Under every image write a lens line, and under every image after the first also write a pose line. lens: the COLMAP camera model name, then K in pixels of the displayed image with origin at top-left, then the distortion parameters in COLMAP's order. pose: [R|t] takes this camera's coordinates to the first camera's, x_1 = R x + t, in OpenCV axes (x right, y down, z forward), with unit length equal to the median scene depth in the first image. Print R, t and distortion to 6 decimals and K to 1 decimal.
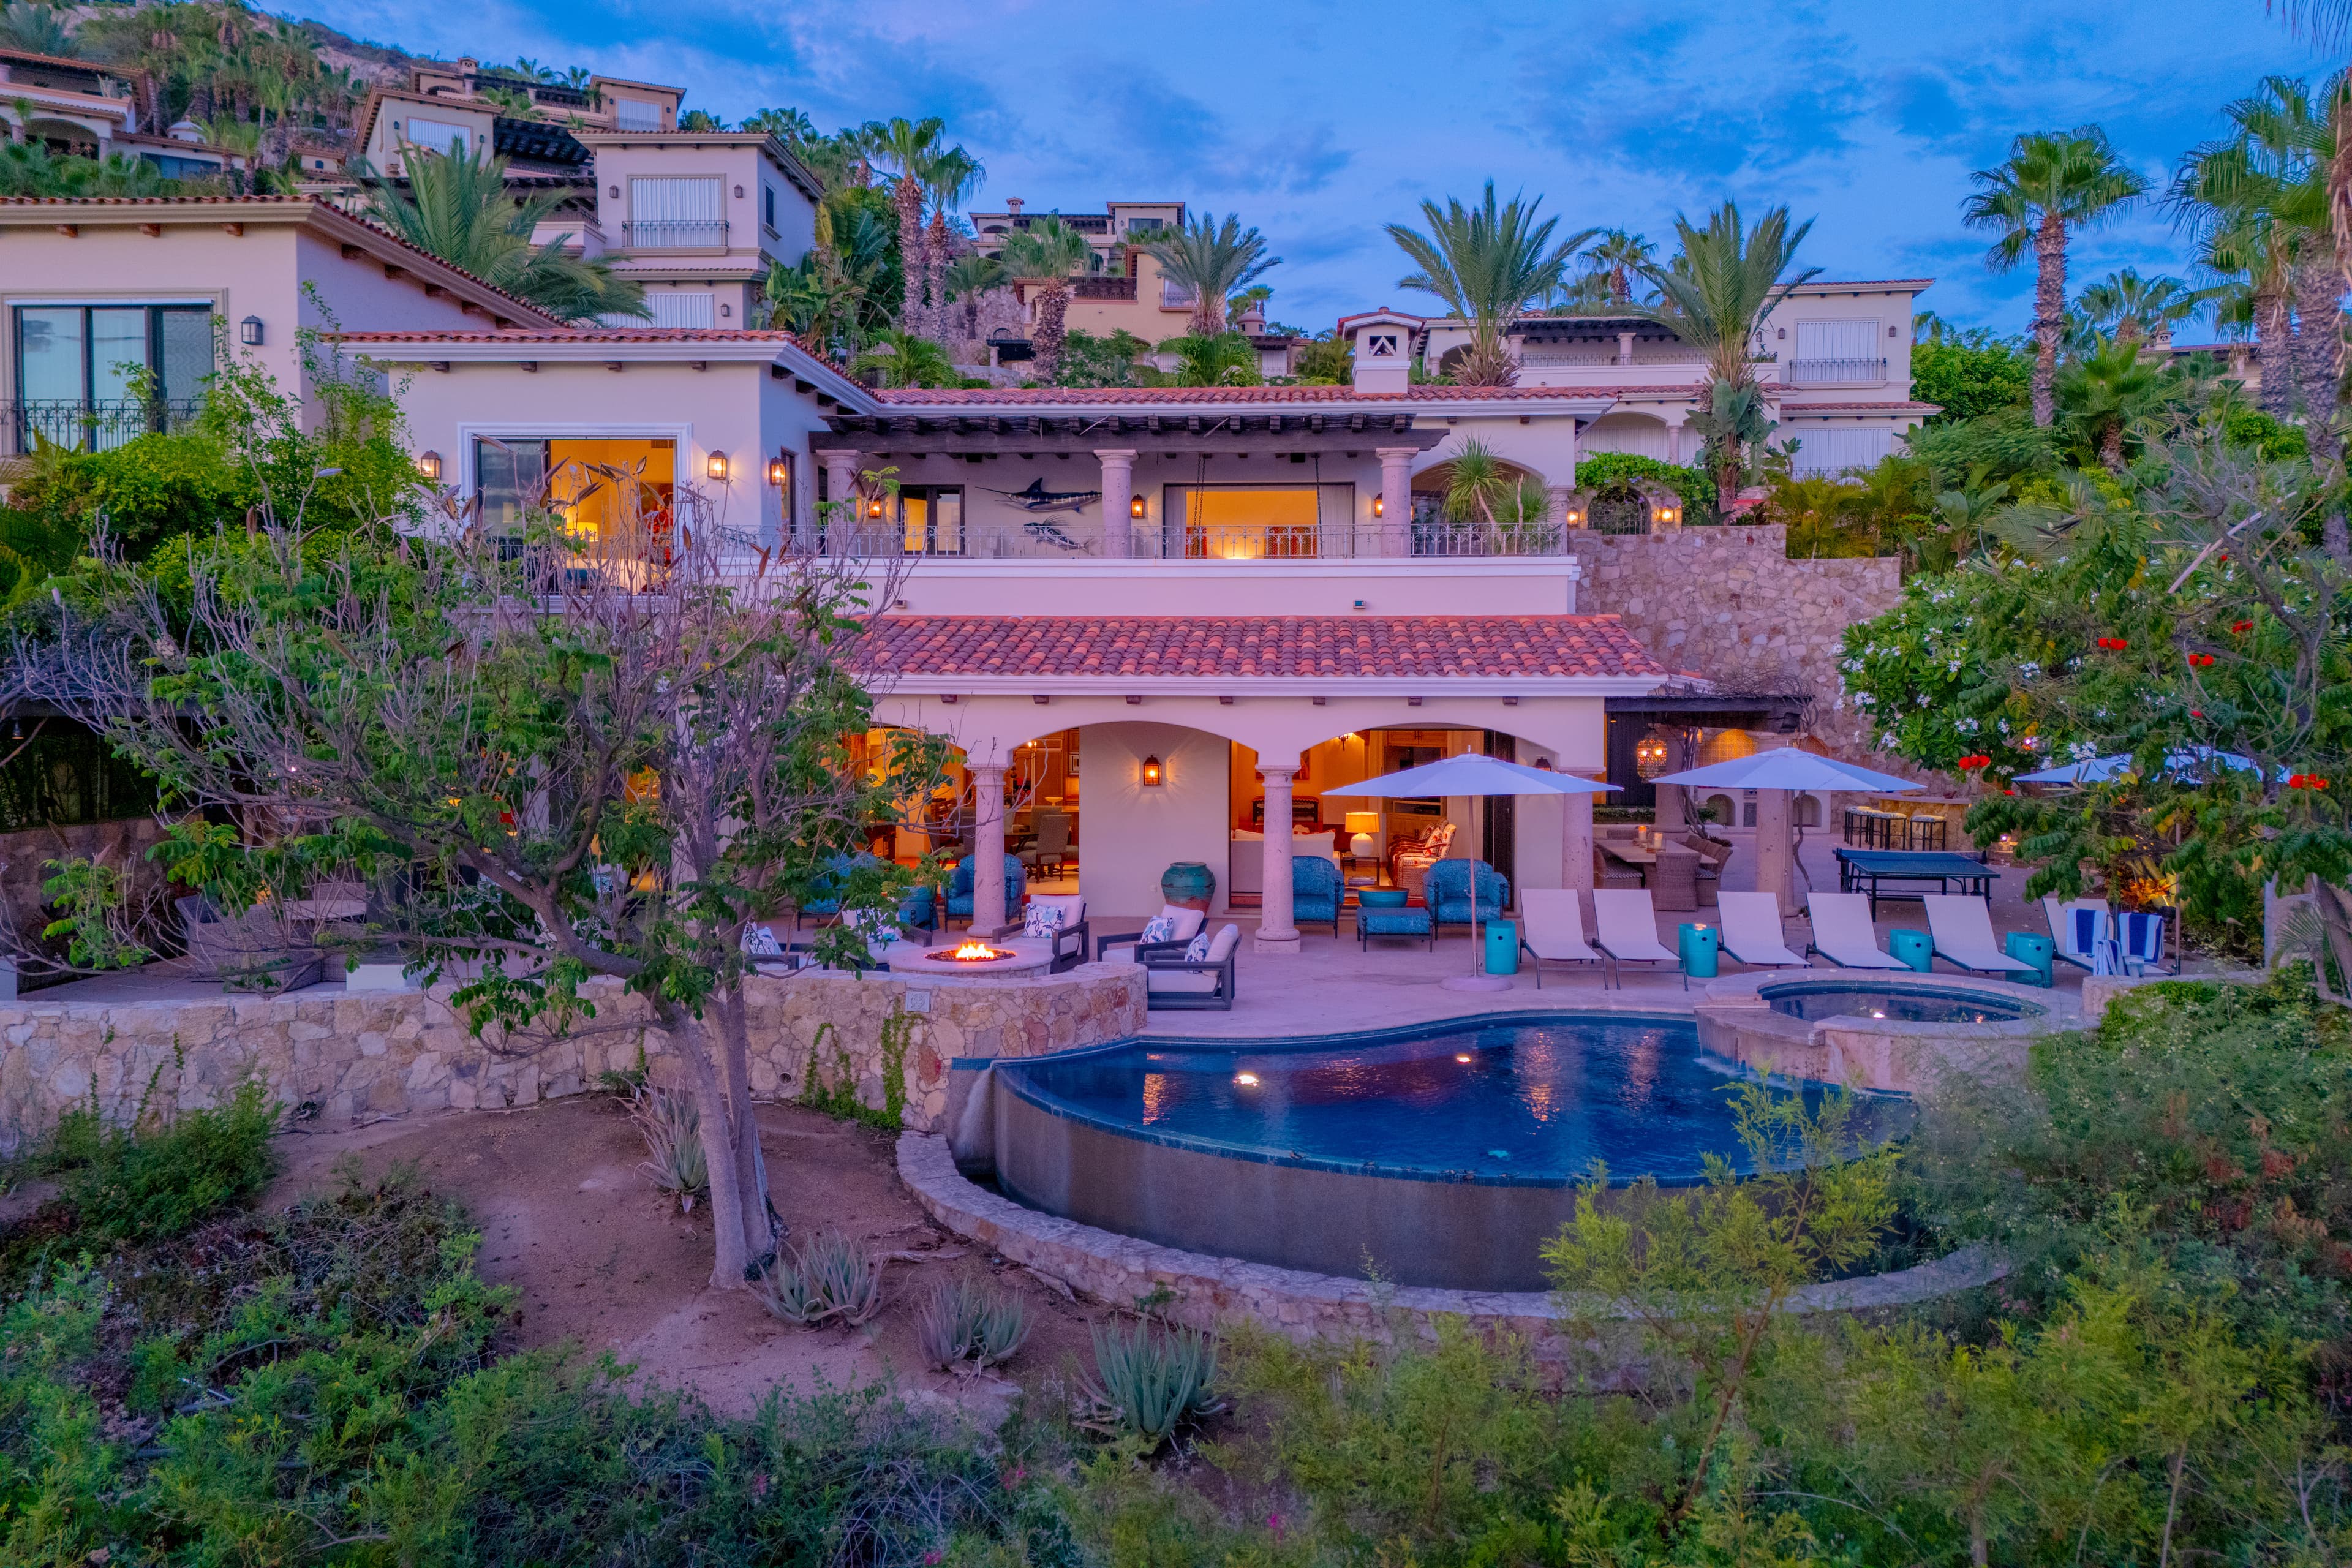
lens RADIAL K [[1653.3, 0, 1238.5], [0, 1653.3, 699.4], [0, 0, 1]] dist [0.002364, -0.000721]
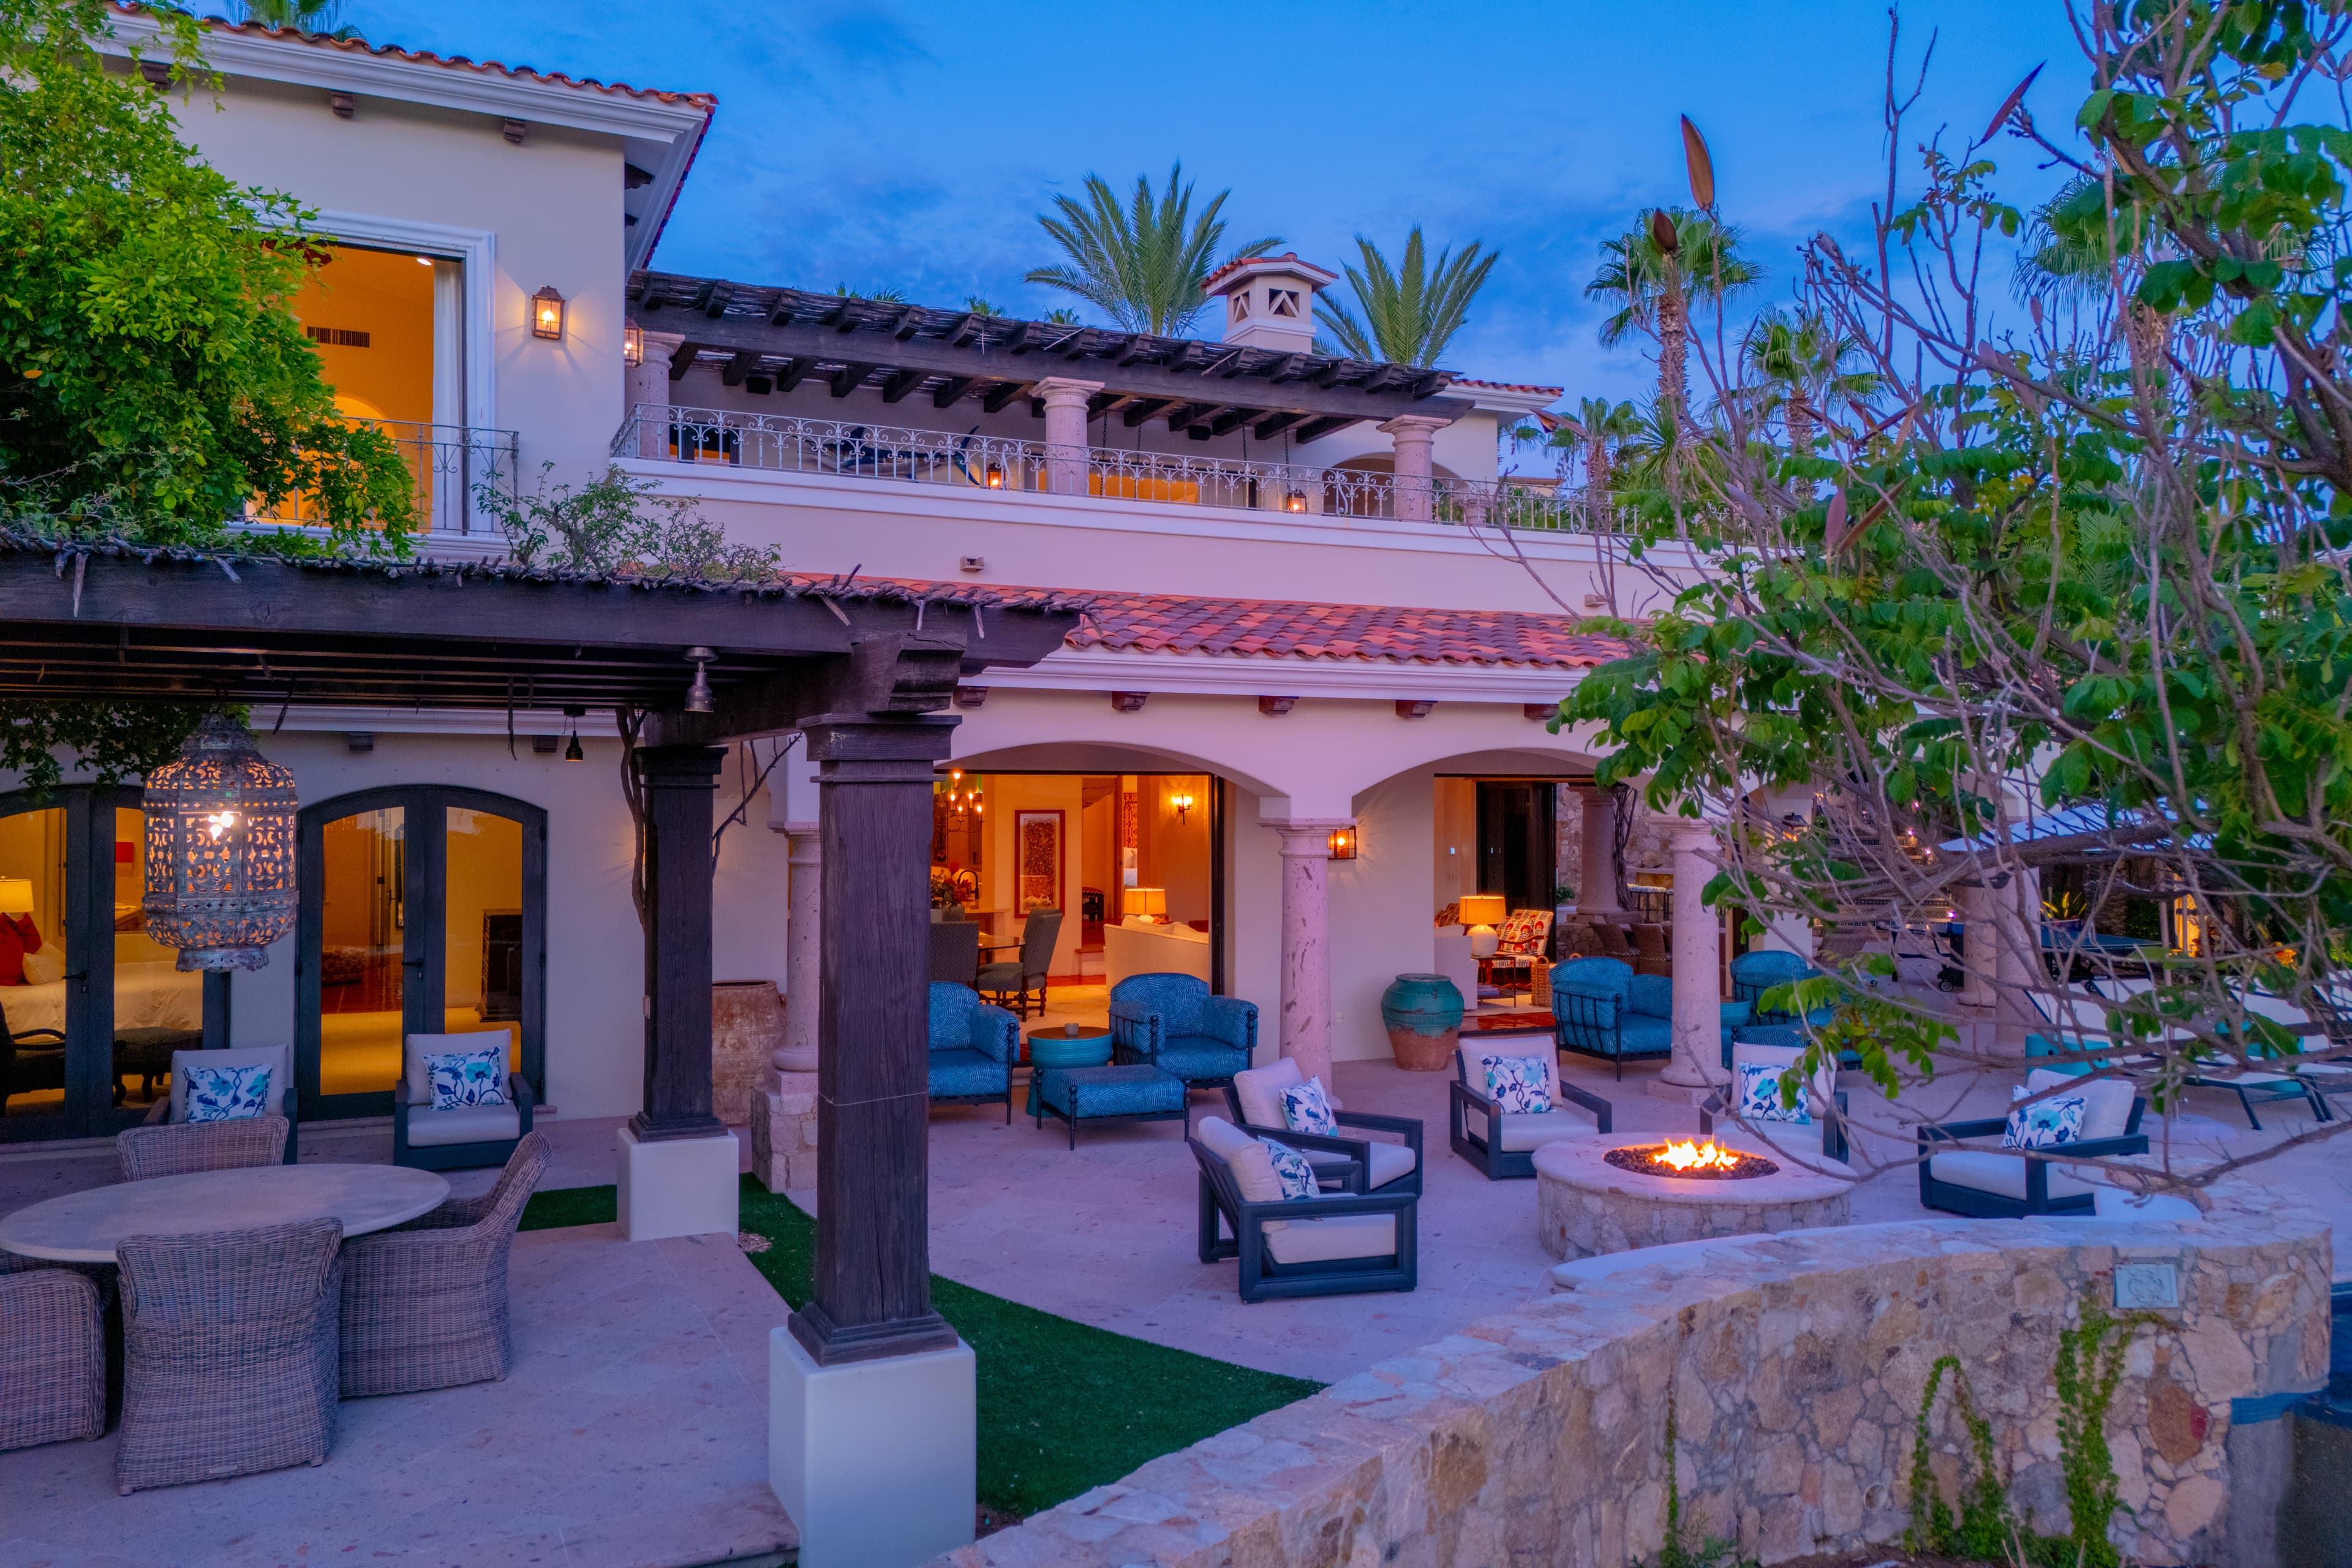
lens RADIAL K [[1660.2, 0, 1221.8], [0, 1660.2, 783.7], [0, 0, 1]] dist [0.004176, 0.000071]
pose [[0.906430, 0.003715, 0.422339, -0.615535], [-0.001160, 0.999979, -0.006306, 0.044507], [-0.422354, 0.005227, 0.906416, 0.675557]]
